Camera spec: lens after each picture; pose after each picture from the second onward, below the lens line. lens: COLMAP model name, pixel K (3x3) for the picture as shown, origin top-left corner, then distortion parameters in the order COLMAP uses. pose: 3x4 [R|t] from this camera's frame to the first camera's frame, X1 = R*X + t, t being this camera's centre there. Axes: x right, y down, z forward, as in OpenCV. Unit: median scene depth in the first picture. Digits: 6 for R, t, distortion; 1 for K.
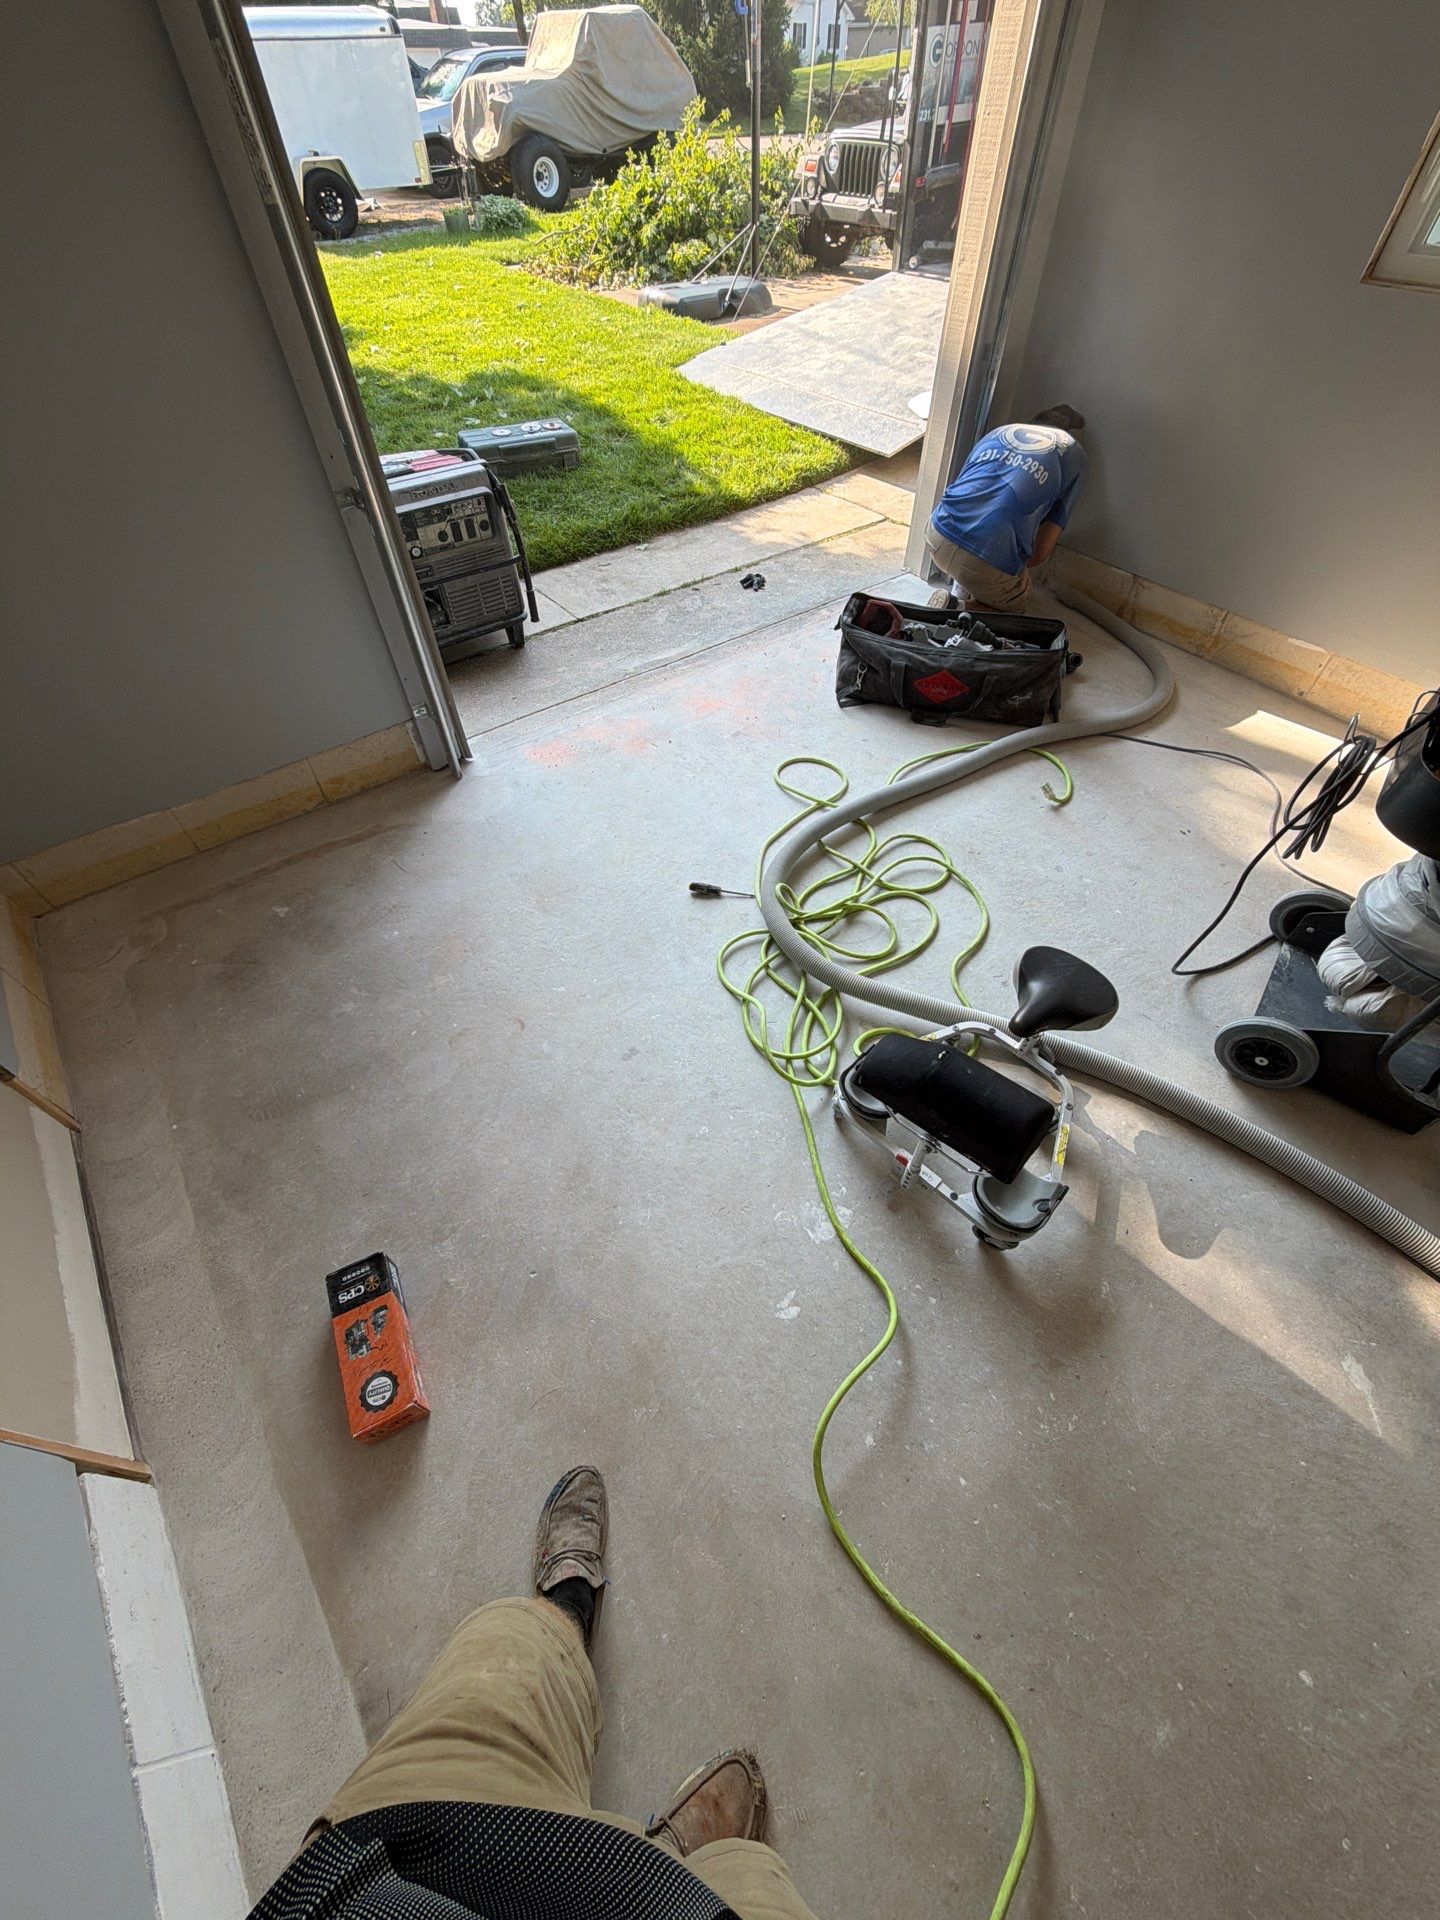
lens RADIAL K [[766.0, 0, 730.5], [0, 766.0, 959.8], [0, 0, 1]] dist [0.000152, 0.000158]
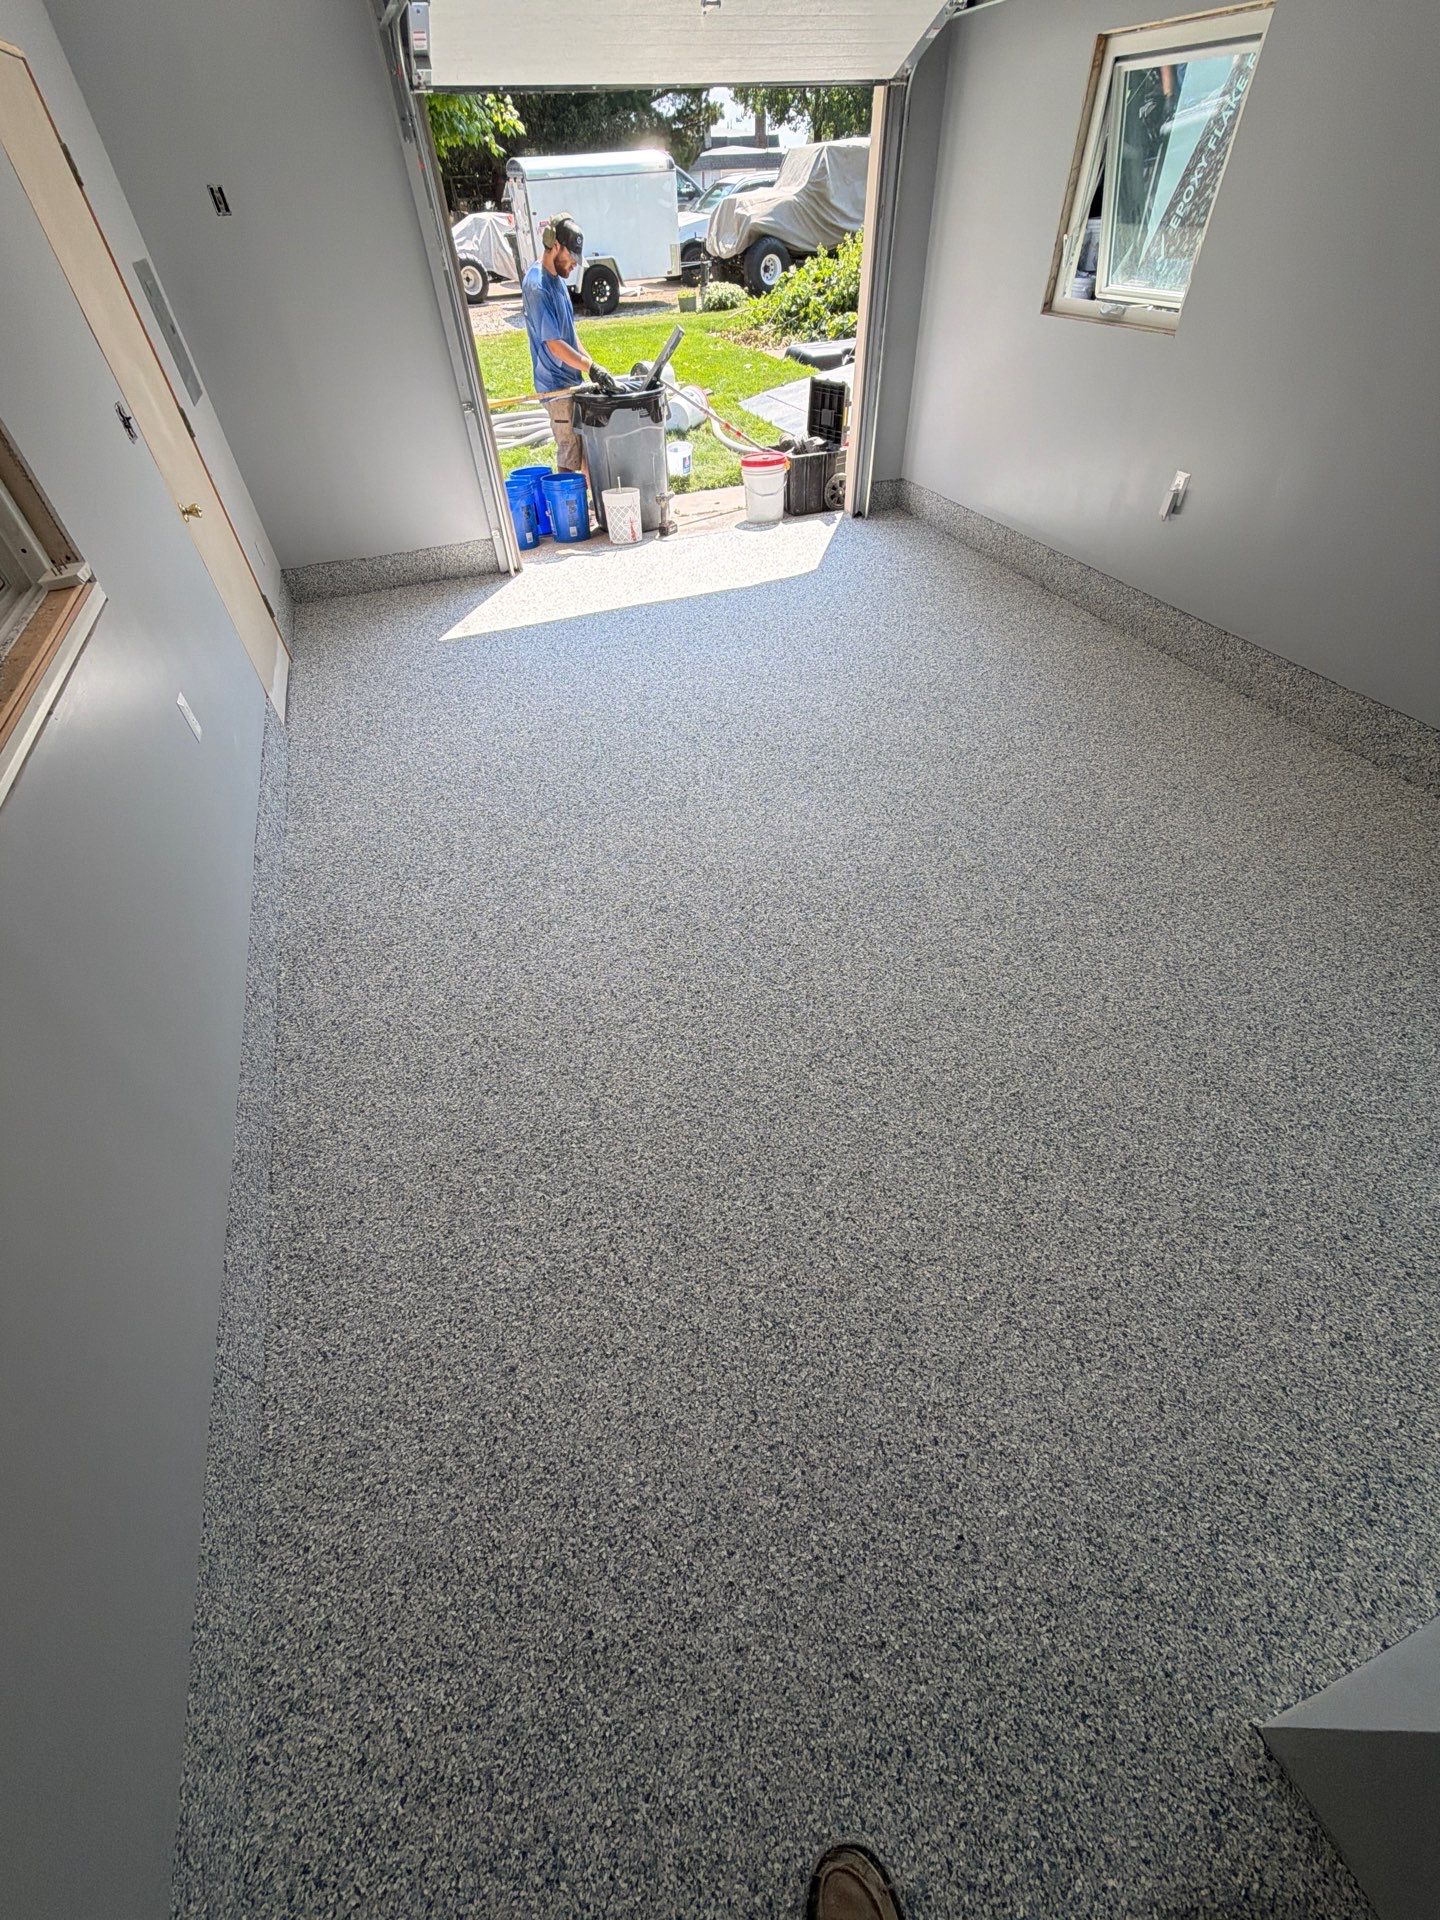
lens RADIAL K [[766.0, 0, 723.3], [0, 766.0, 963.8], [0, 0, 1]] dist [0.000152, 0.000158]
pose [[0.958590, 0.184786, -0.216701, 0.172965], [-0.197961, 0.979370, -0.040560, 0.160482], [0.204735, 0.081778, 0.975395, -0.148900]]
